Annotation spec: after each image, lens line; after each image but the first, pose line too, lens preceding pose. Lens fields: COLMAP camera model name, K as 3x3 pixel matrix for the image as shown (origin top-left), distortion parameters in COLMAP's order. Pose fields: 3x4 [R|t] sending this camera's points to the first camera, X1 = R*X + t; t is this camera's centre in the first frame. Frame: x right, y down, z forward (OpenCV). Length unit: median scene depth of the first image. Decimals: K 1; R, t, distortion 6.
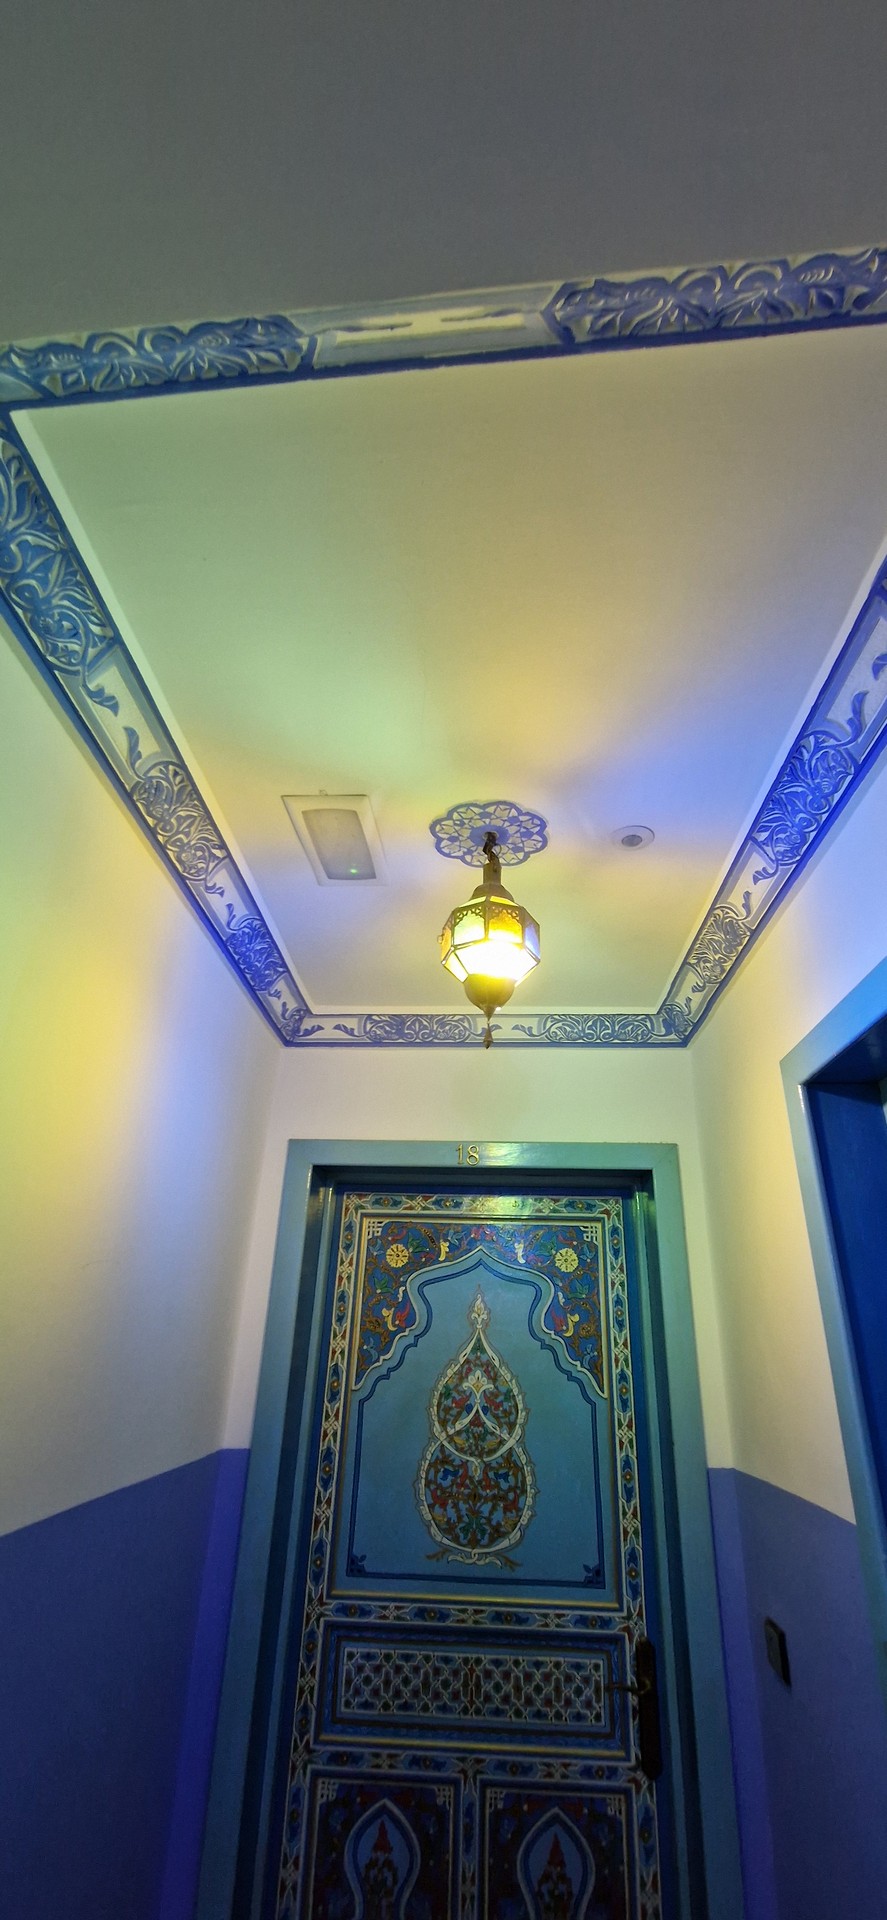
lens RADIAL K [[782.4, 0, 455.9], [0, 782.4, 972.9], [0, 0, 1]] dist [0.006439, -0.002669]
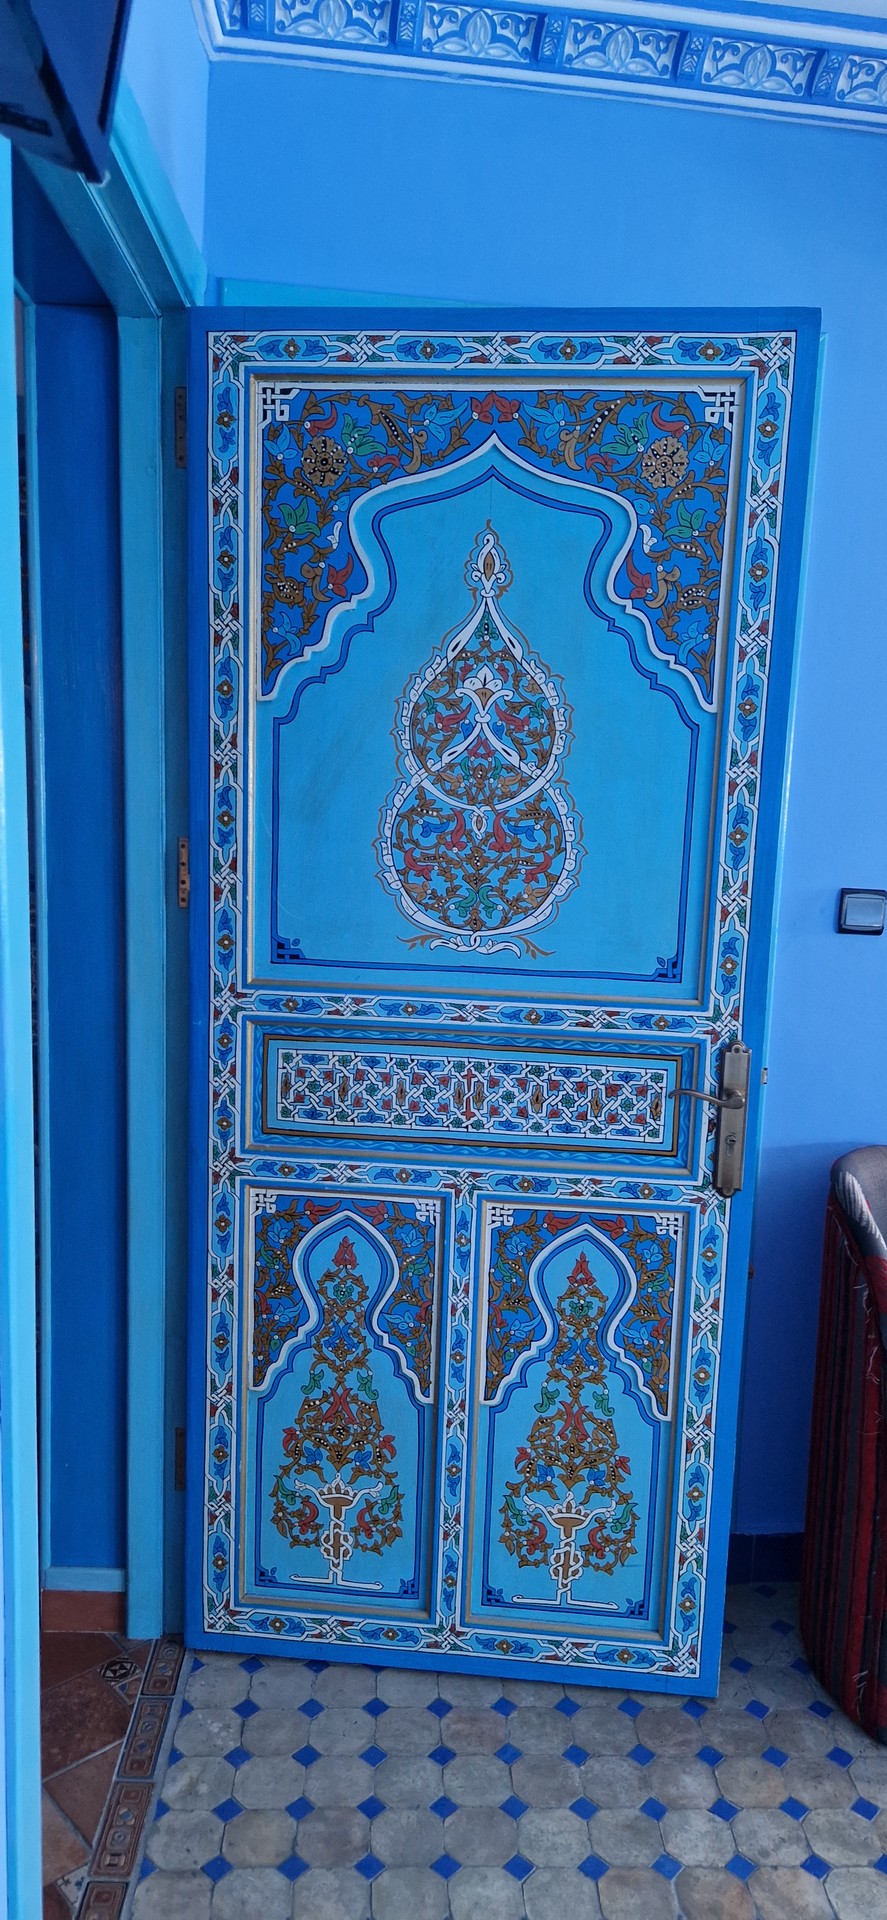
lens RADIAL K [[1293.2, 0, 463.1], [0, 1293.2, 946.4], [0, 0, 1]] dist [0.075605, -0.070213]
pose [[0.997862, 0.005038, -0.065158, 0.077947], [0.033739, 0.814176, 0.579637, 0.148916], [0.055970, -0.580596, 0.812266, 0.159571]]
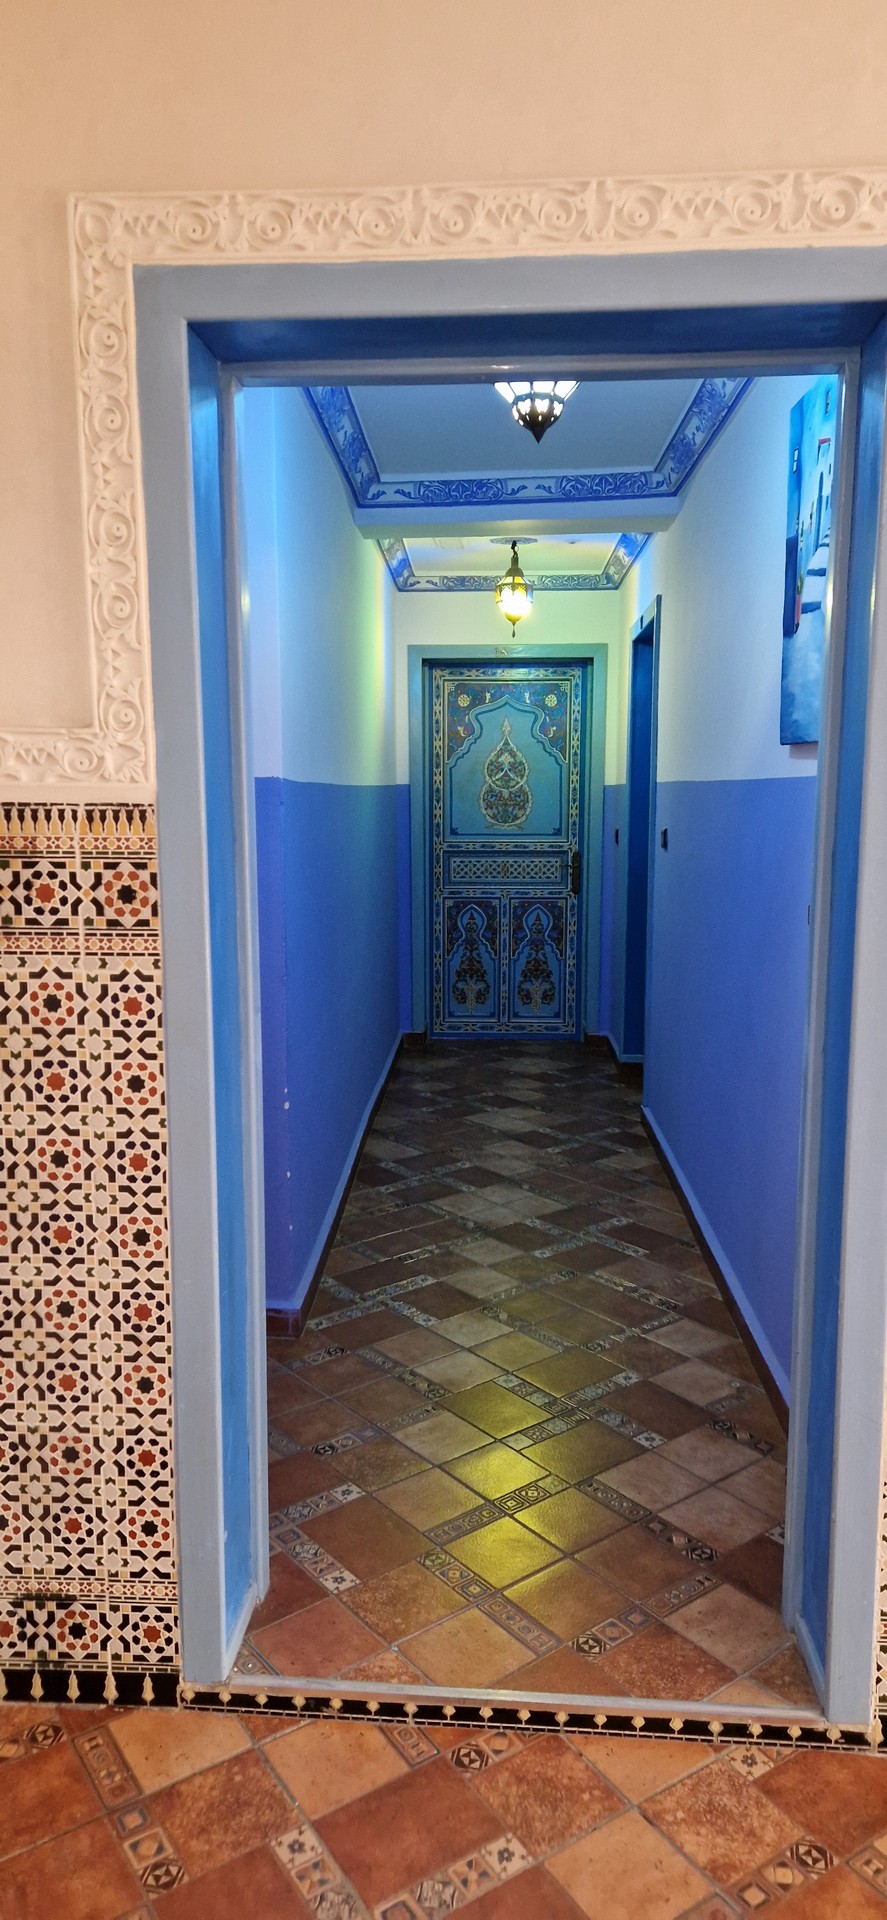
lens RADIAL K [[1293.2, 0, 459.9], [0, 1293.2, 965.9], [0, 0, 1]] dist [0.075605, -0.070213]
pose [[0.999448, -0.032813, 0.005240, -0.136322], [0.023728, 0.815160, 0.578750, -1.063449], [-0.023262, -0.578306, 0.815488, -2.207015]]
